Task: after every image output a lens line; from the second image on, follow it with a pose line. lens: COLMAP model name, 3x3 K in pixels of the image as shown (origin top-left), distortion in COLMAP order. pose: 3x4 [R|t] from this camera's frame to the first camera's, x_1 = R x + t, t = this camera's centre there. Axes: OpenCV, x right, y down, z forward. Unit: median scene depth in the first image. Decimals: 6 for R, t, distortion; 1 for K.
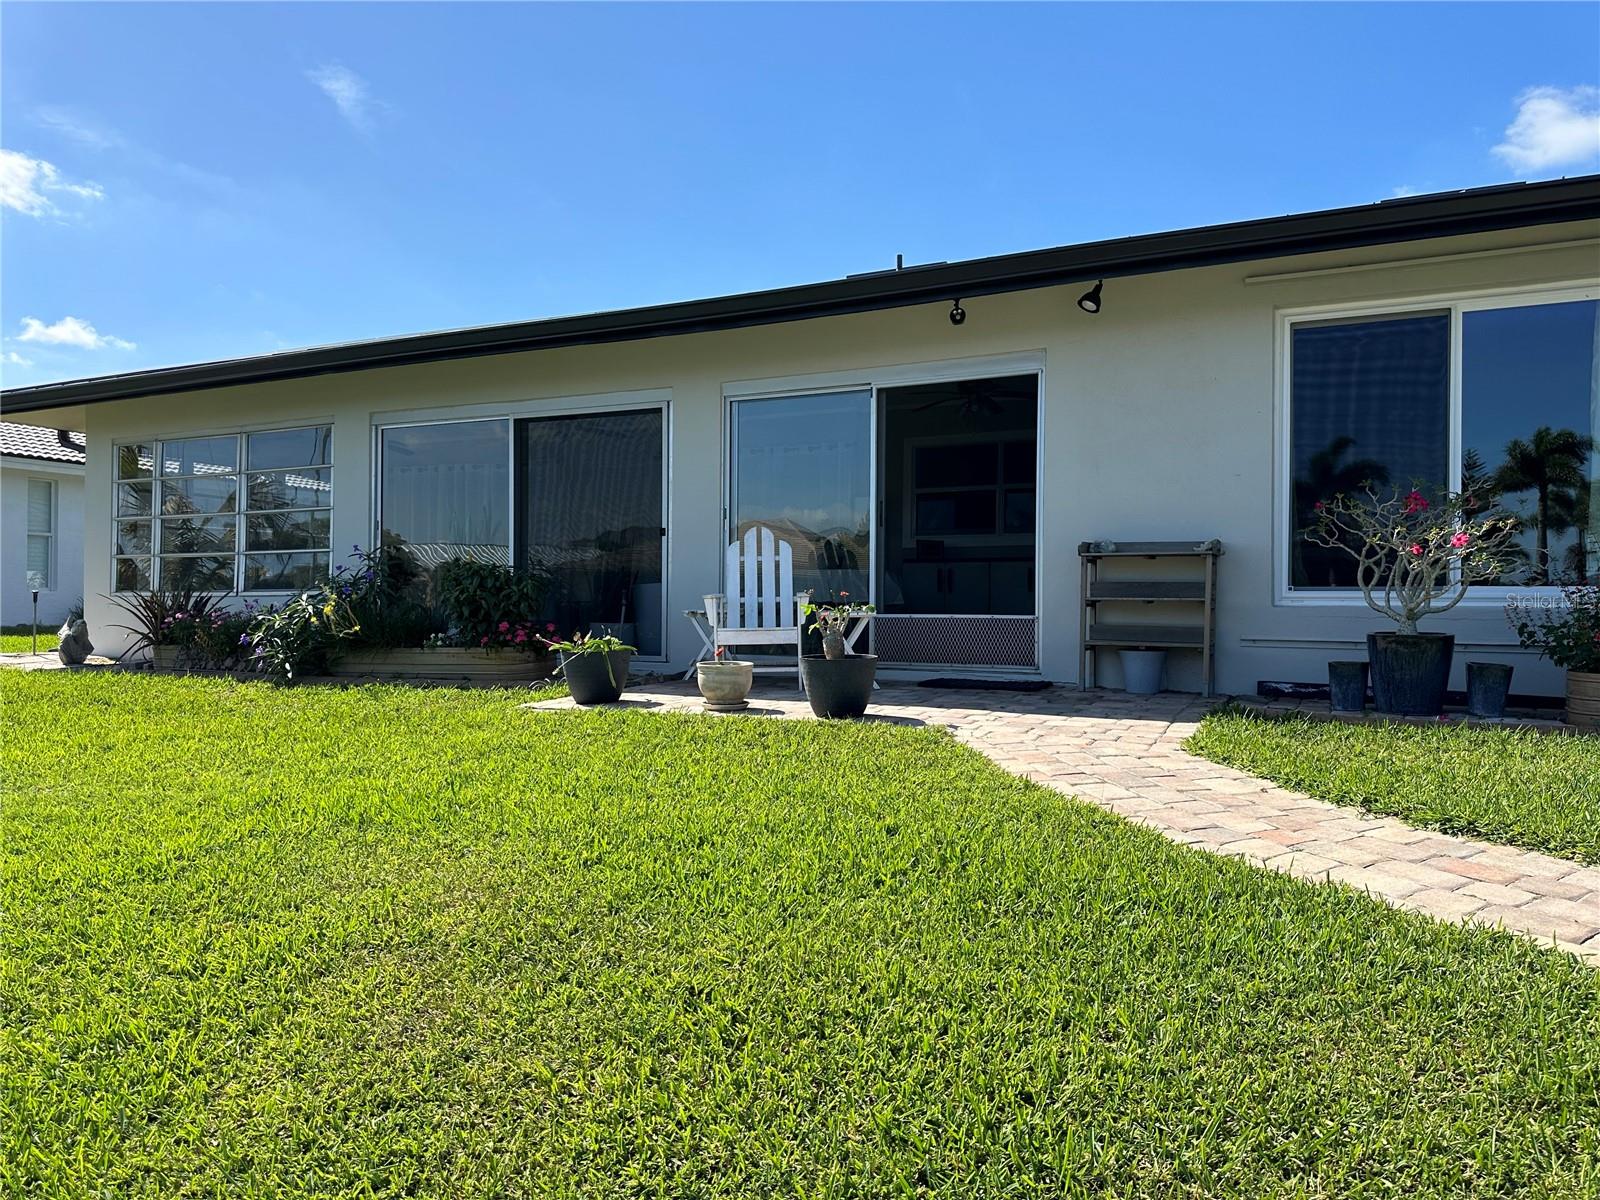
lens RADIAL K [[1122.5, 0, 795.6], [0, 1122.5, 603.0], [0, 0, 1]] dist [-0.003791, -0.005476]
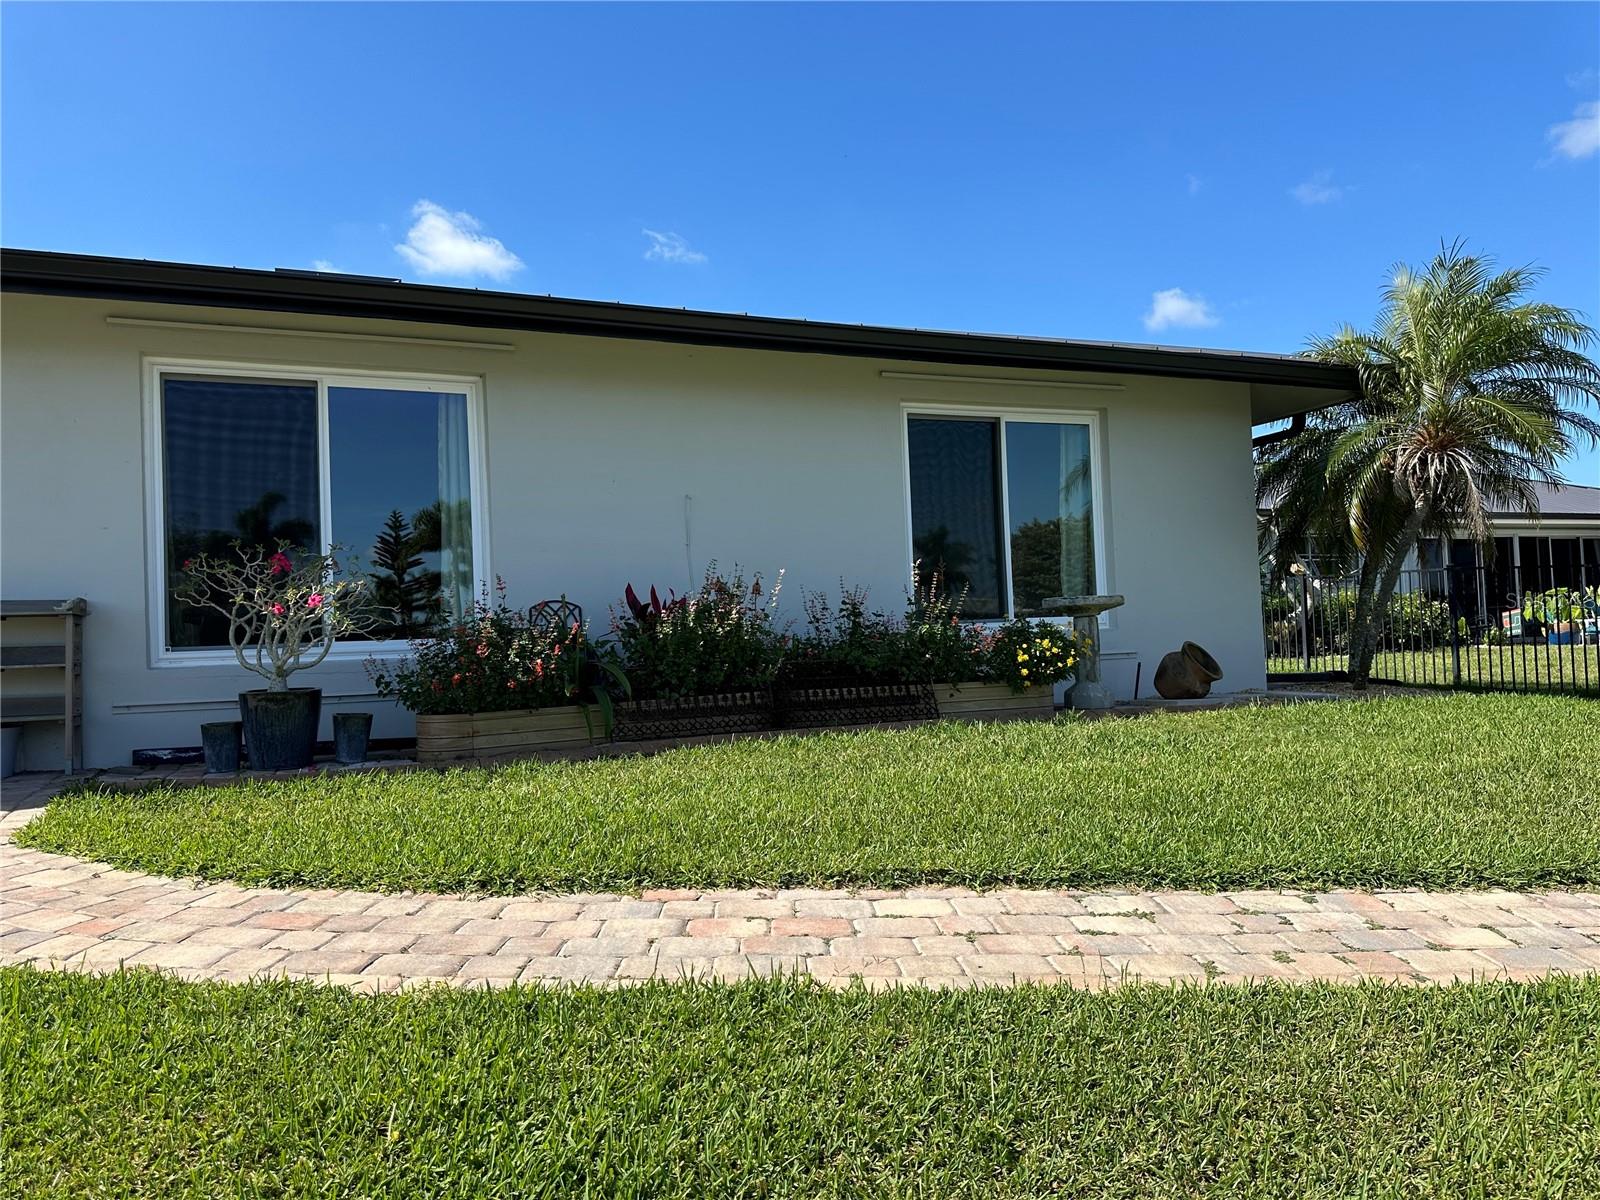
lens RADIAL K [[1122.5, 0, 795.6], [0, 1122.5, 603.0], [0, 0, 1]] dist [-0.003791, -0.005476]
pose [[0.633841, -0.003947, 0.773453, 0.054880], [0.041226, 0.998738, -0.028688, -0.003679], [-0.772364, 0.050070, 0.633204, -0.020622]]
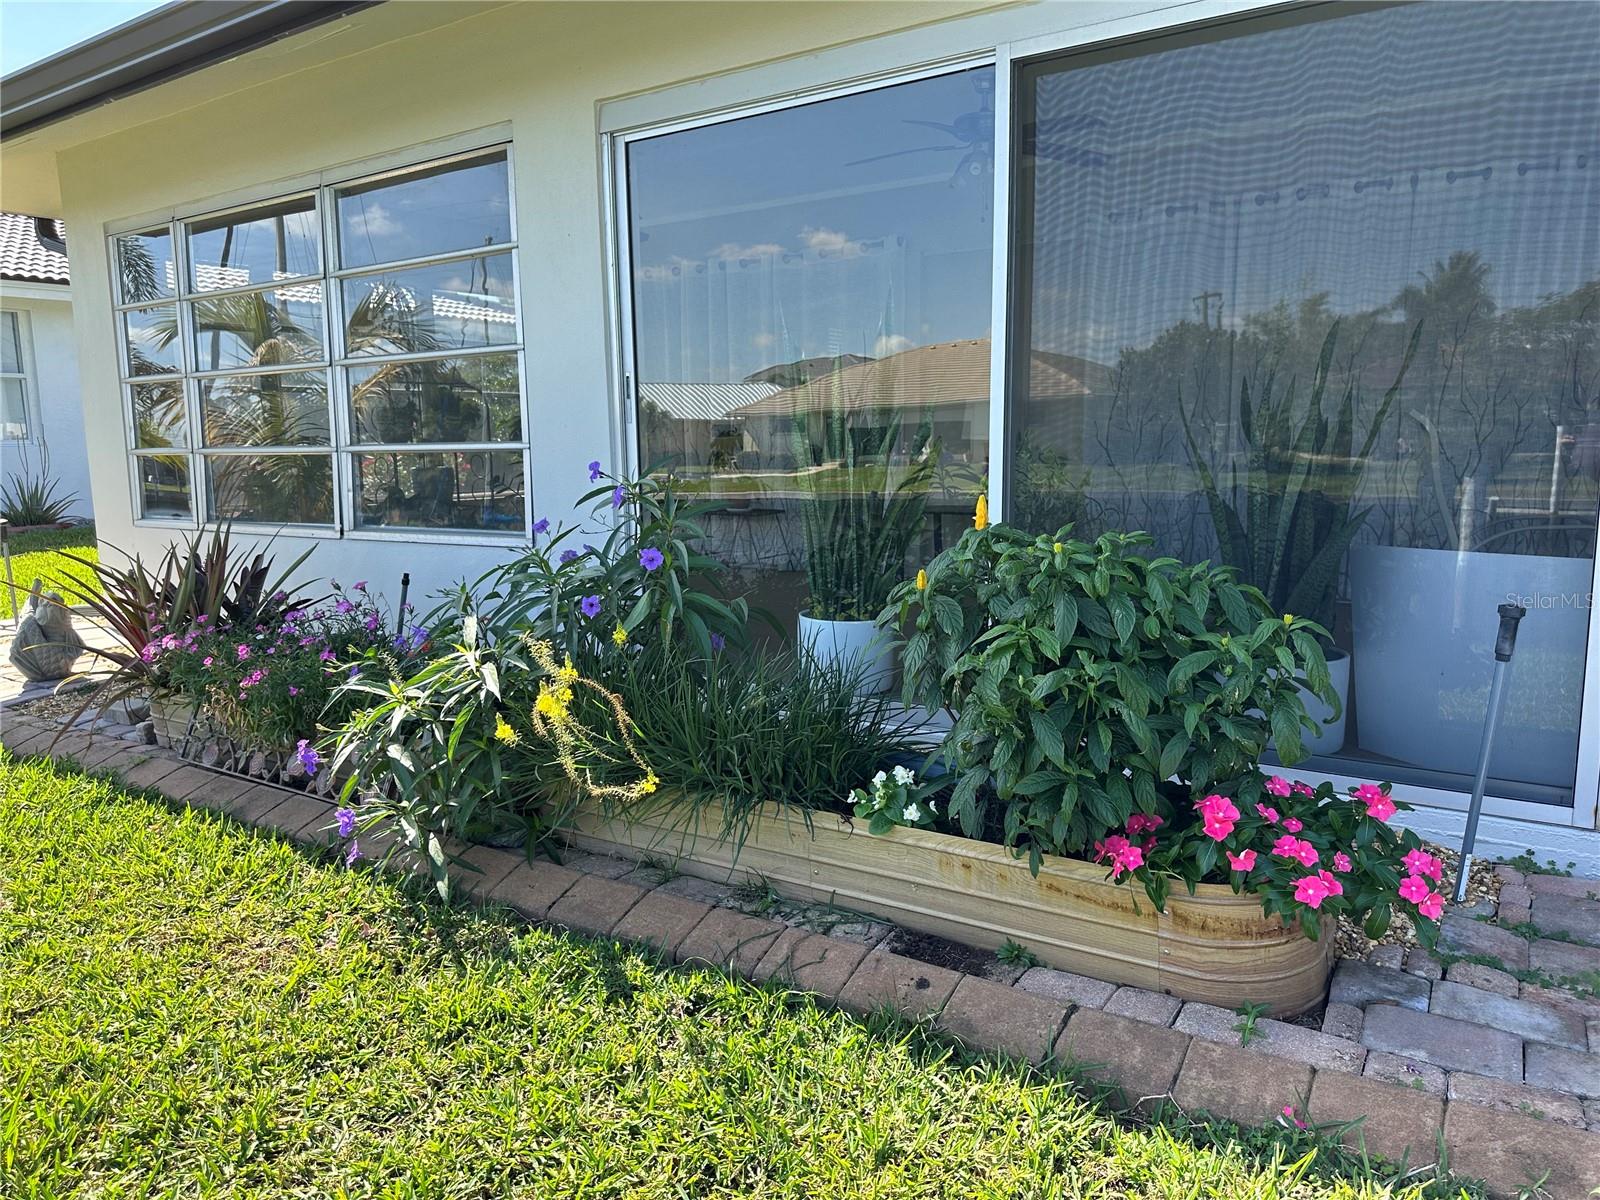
lens RADIAL K [[1122.5, 0, 795.6], [0, 1122.5, 603.0], [0, 0, 1]] dist [-0.003791, -0.005476]
pose [[0.990644, -0.001018, -0.136467, -0.079277], [0.022248, 0.987800, 0.154133, -0.016975], [0.134645, -0.155727, 0.978581, 0.184068]]
